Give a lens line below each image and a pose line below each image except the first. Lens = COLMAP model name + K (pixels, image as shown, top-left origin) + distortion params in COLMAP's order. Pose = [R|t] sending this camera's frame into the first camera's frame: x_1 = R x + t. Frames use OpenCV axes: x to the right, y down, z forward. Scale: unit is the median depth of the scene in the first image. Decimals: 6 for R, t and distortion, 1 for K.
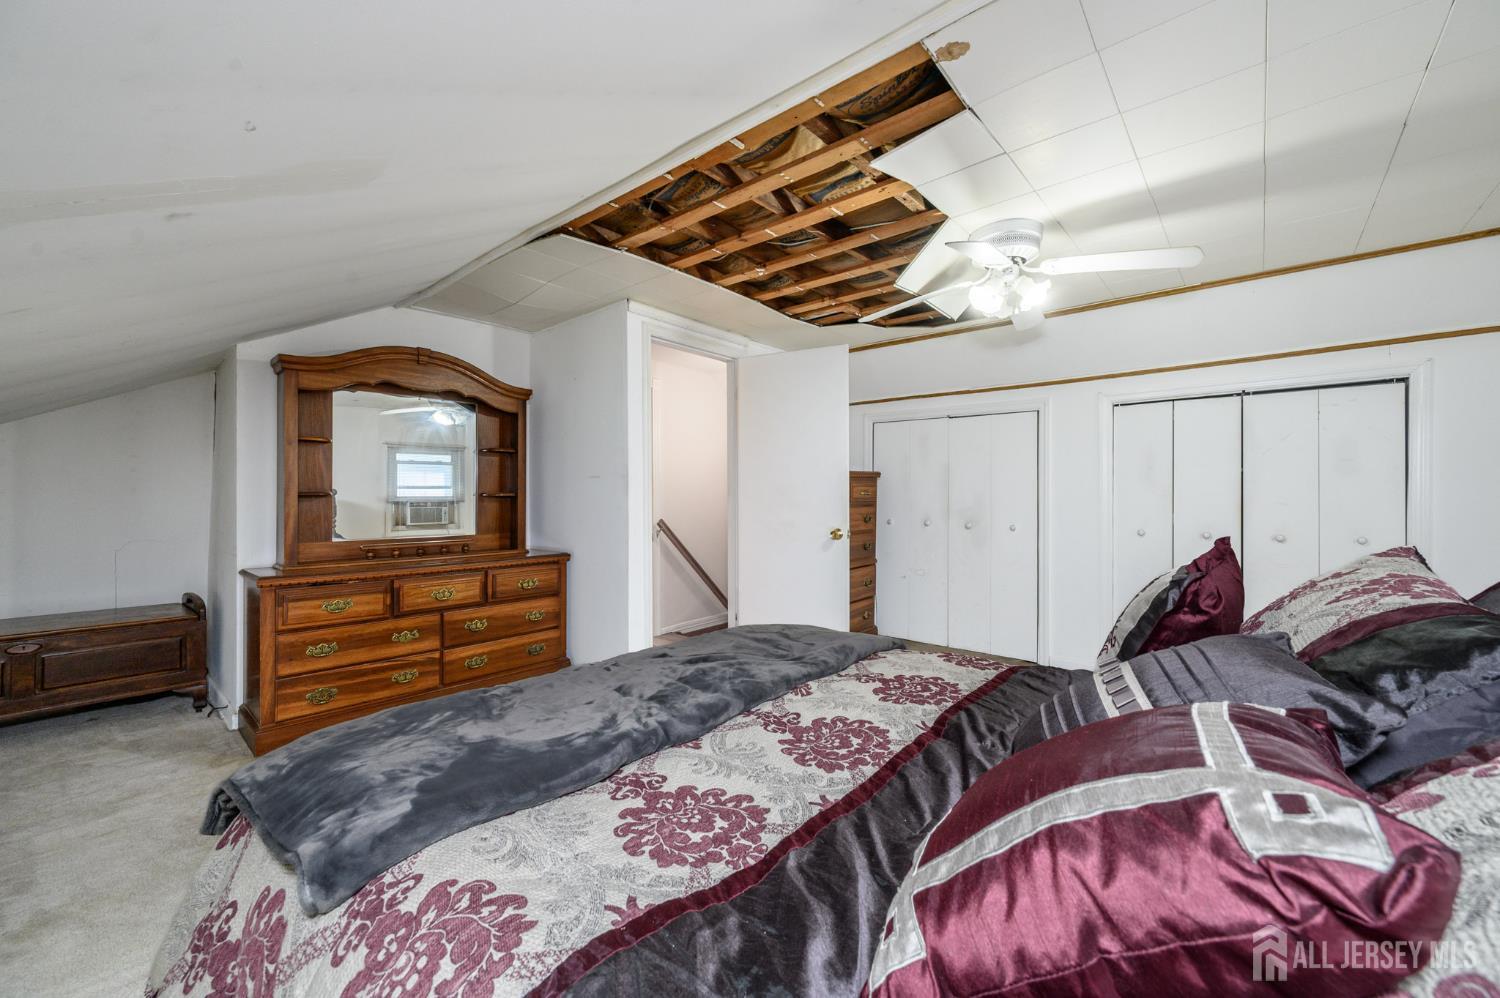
lens RADIAL K [[585.2, 0, 750.0], [0, 585.2, 489.1], [0, 0, 1]] dist [-0.006987, 0.000228]
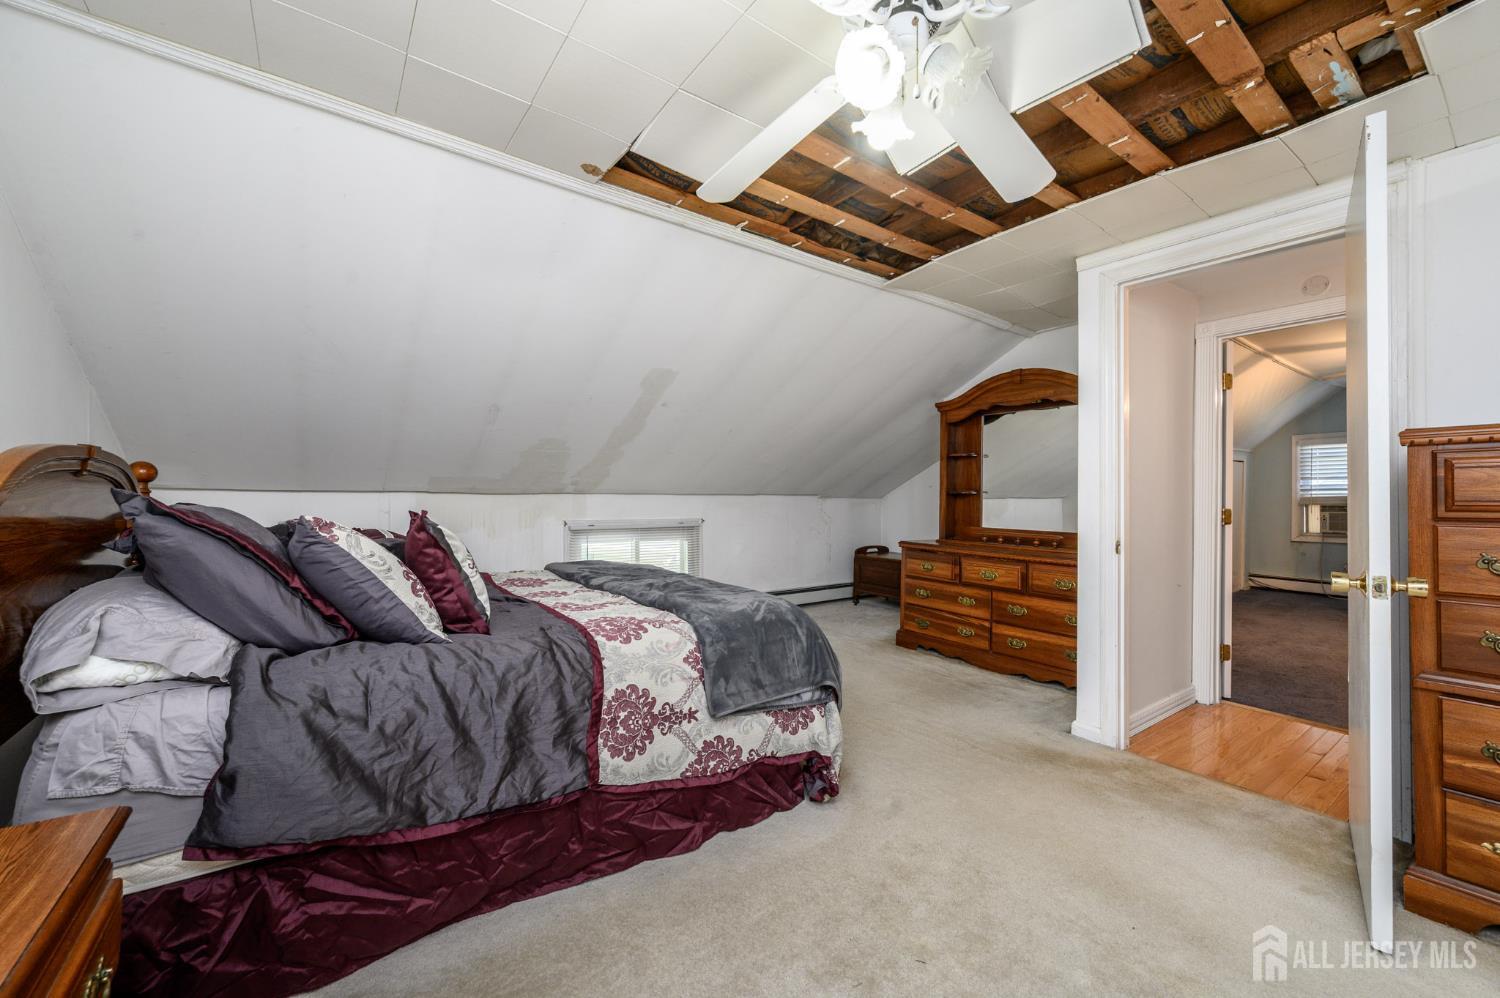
lens RADIAL K [[585.2, 0, 750.0], [0, 585.2, 489.1], [0, 0, 1]] dist [-0.006987, 0.000228]
pose [[-0.235124, -0.010500, -0.971909, 0.757934], [-0.001127, 0.999944, -0.010531, 0.015208], [0.971965, -0.001381, -0.235123, 0.796798]]
